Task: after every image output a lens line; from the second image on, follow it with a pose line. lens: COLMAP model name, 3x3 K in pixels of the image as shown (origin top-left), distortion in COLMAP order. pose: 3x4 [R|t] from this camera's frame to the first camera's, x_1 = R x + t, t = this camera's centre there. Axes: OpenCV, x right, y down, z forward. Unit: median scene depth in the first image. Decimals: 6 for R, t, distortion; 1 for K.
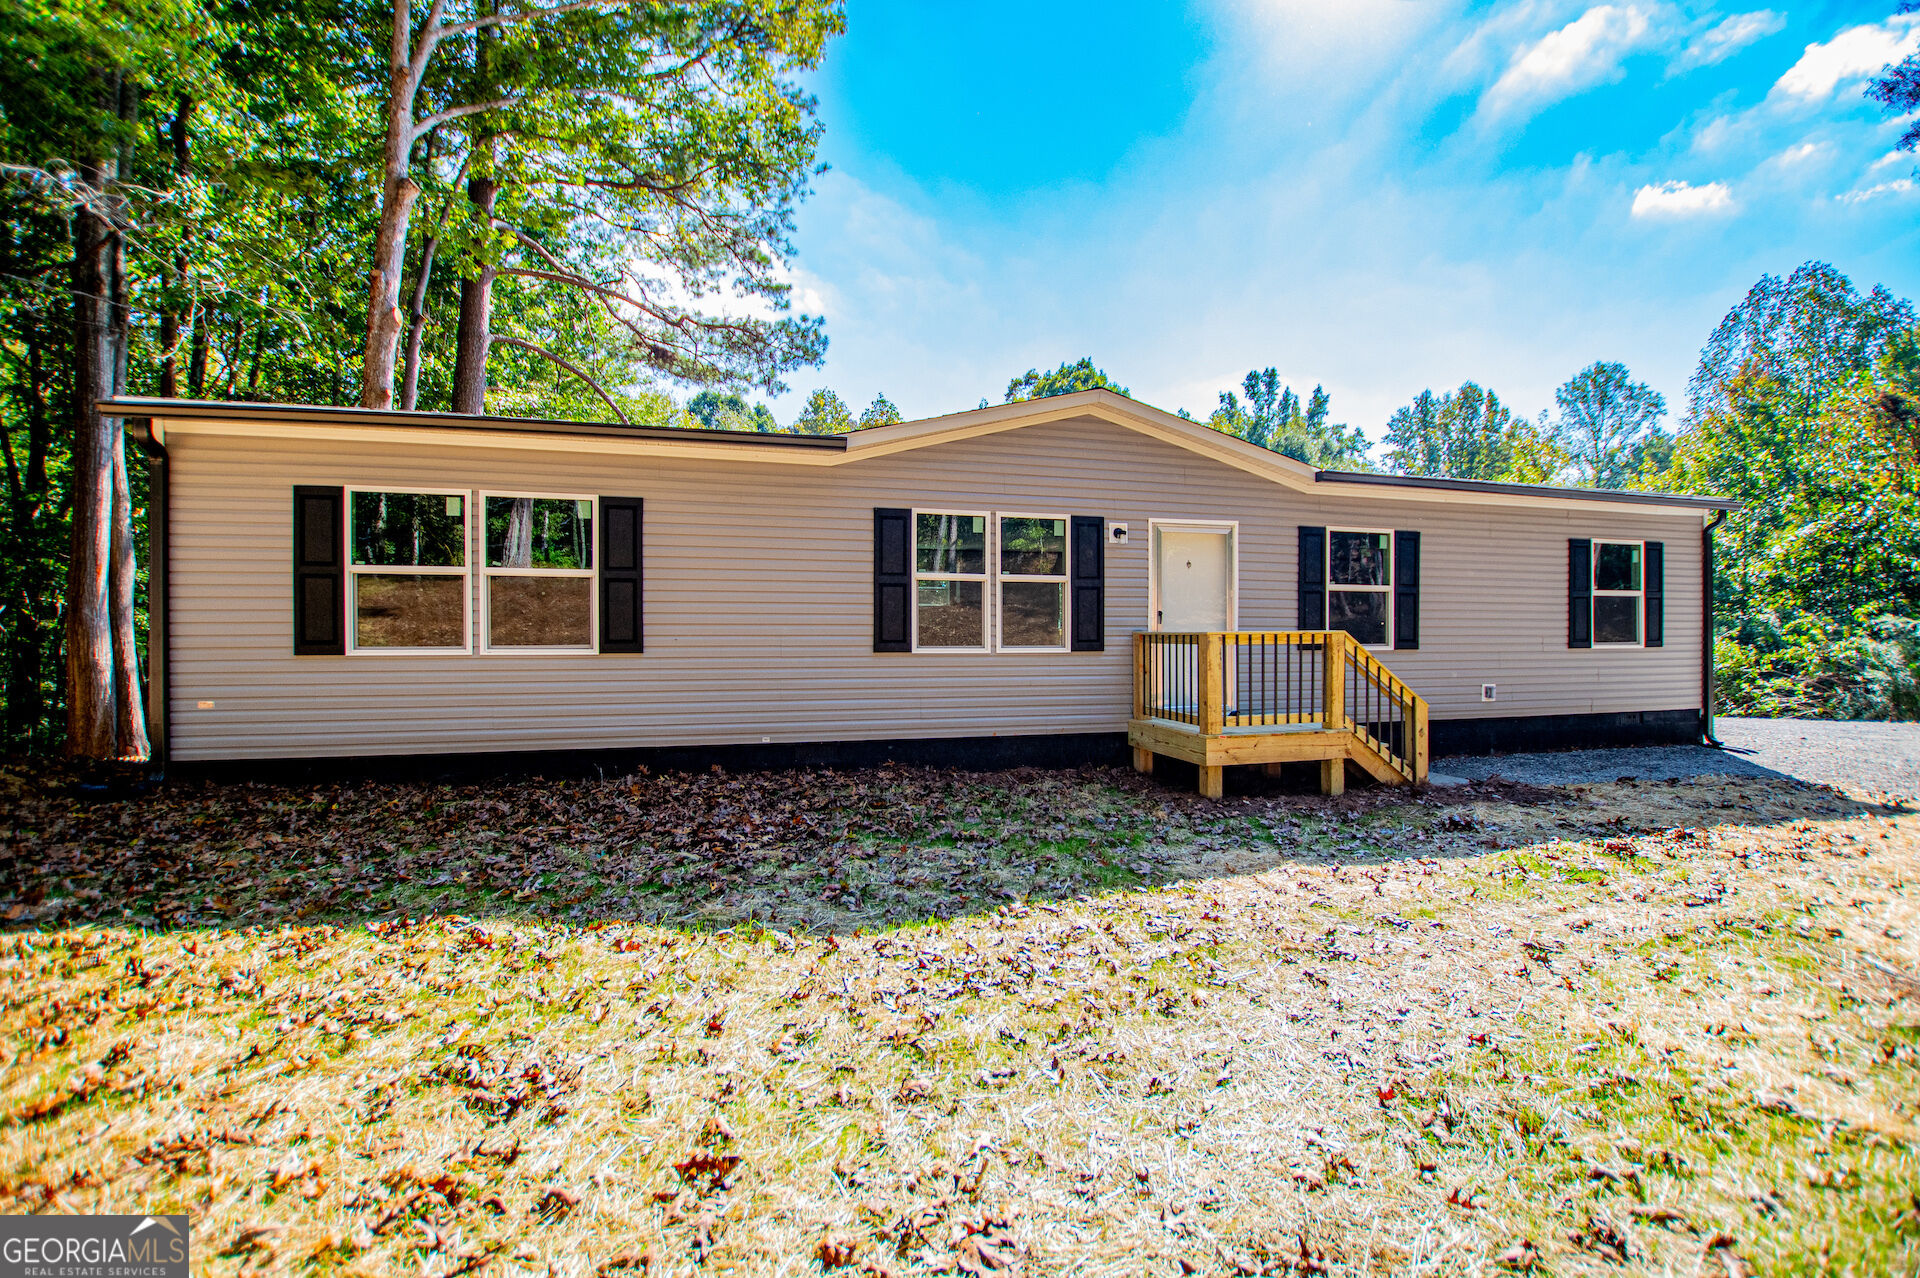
lens RADIAL K [[844.4, 0, 975.6], [0, 844.4, 636.5], [0, 0, 1]] dist [-0.031465, 0.003754]
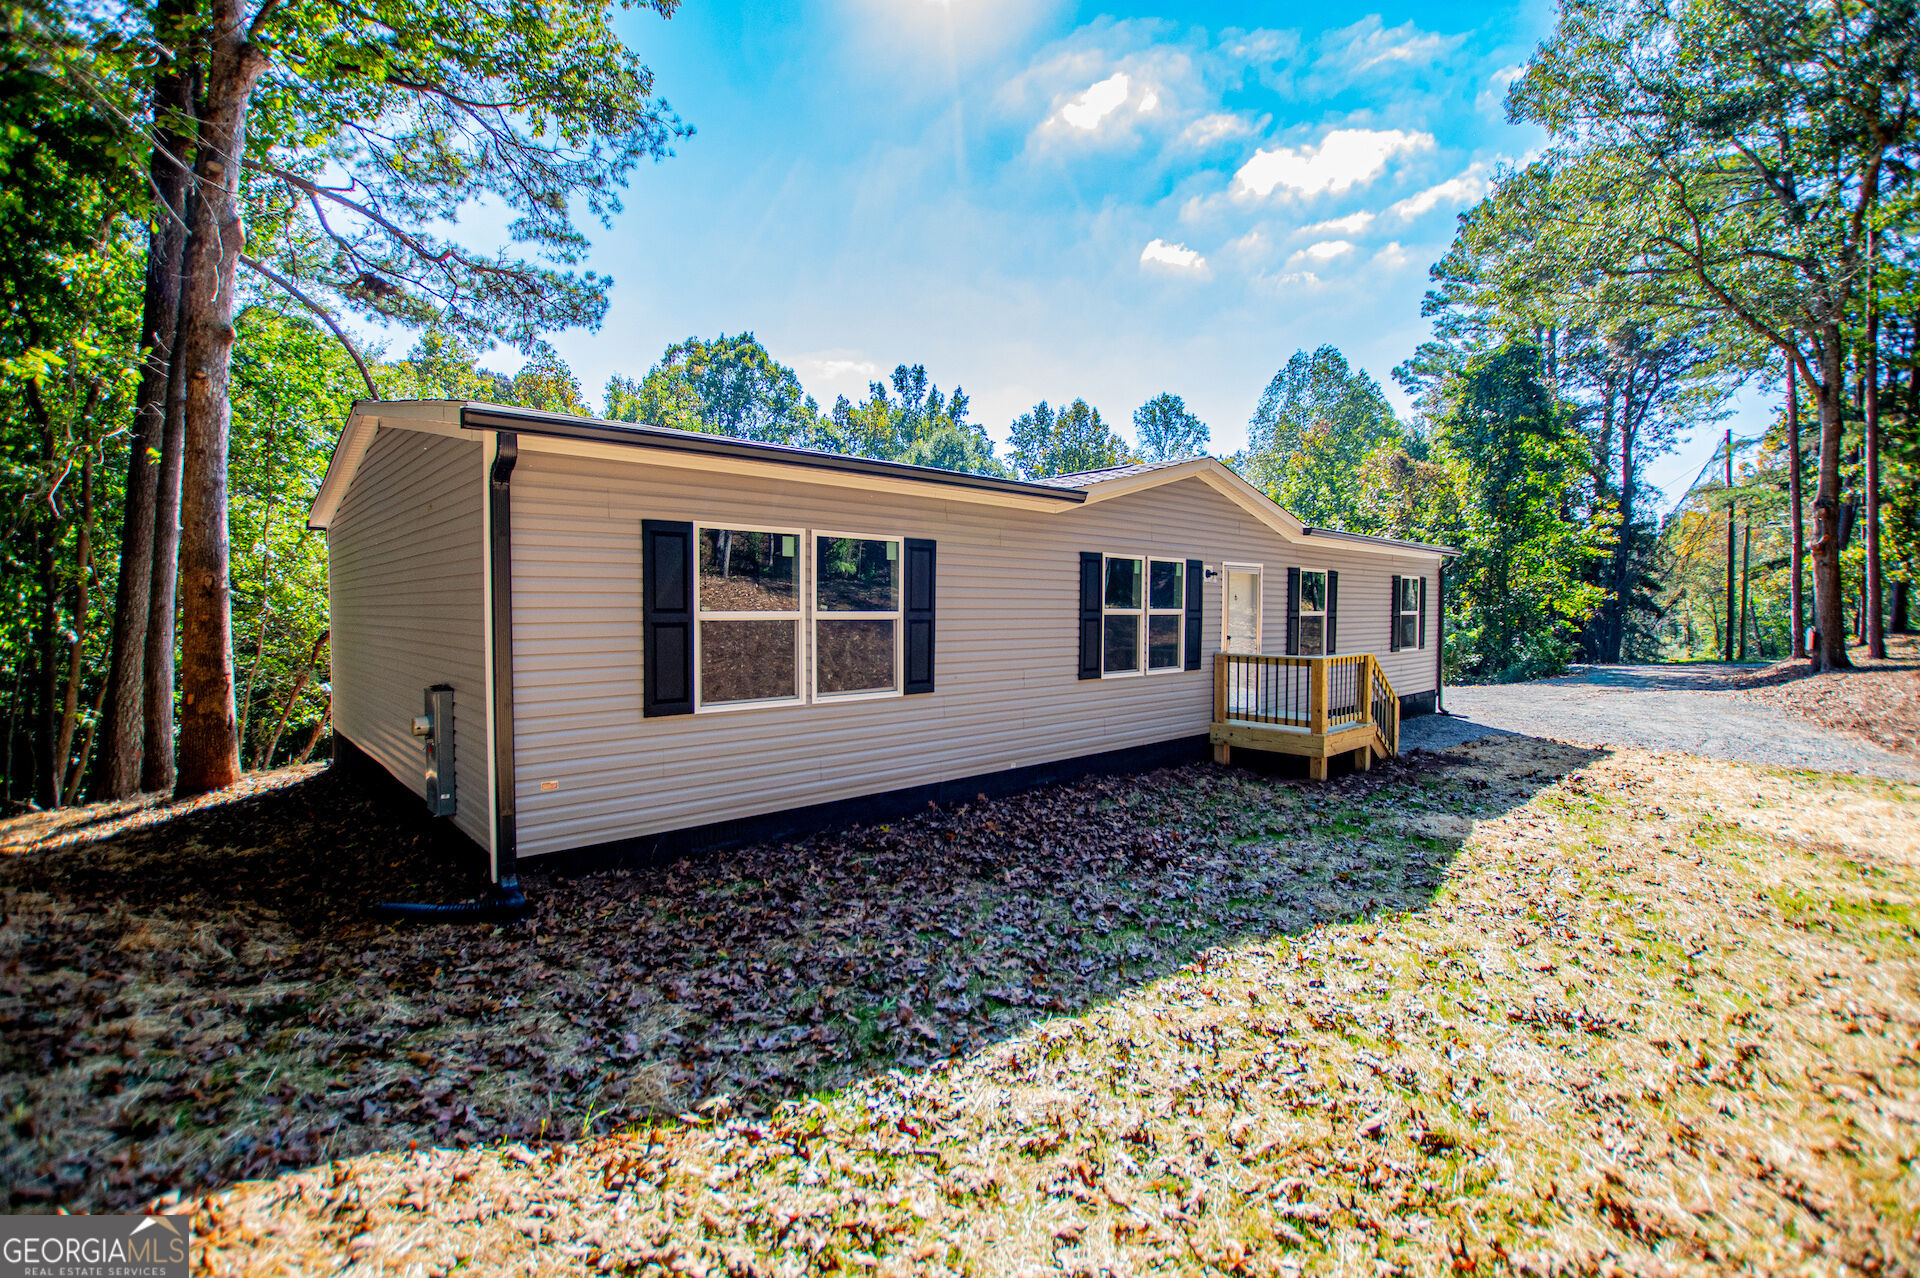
lens RADIAL K [[848.0, 0, 969.7], [0, 848.0, 633.1], [0, 0, 1]] dist [-0.033619, 0.000637]
pose [[0.890087, -0.011213, 0.455653, -0.677103], [-0.001042, 0.999645, 0.026636, -0.065255], [-0.455790, -0.024183, 0.889759, 0.051788]]
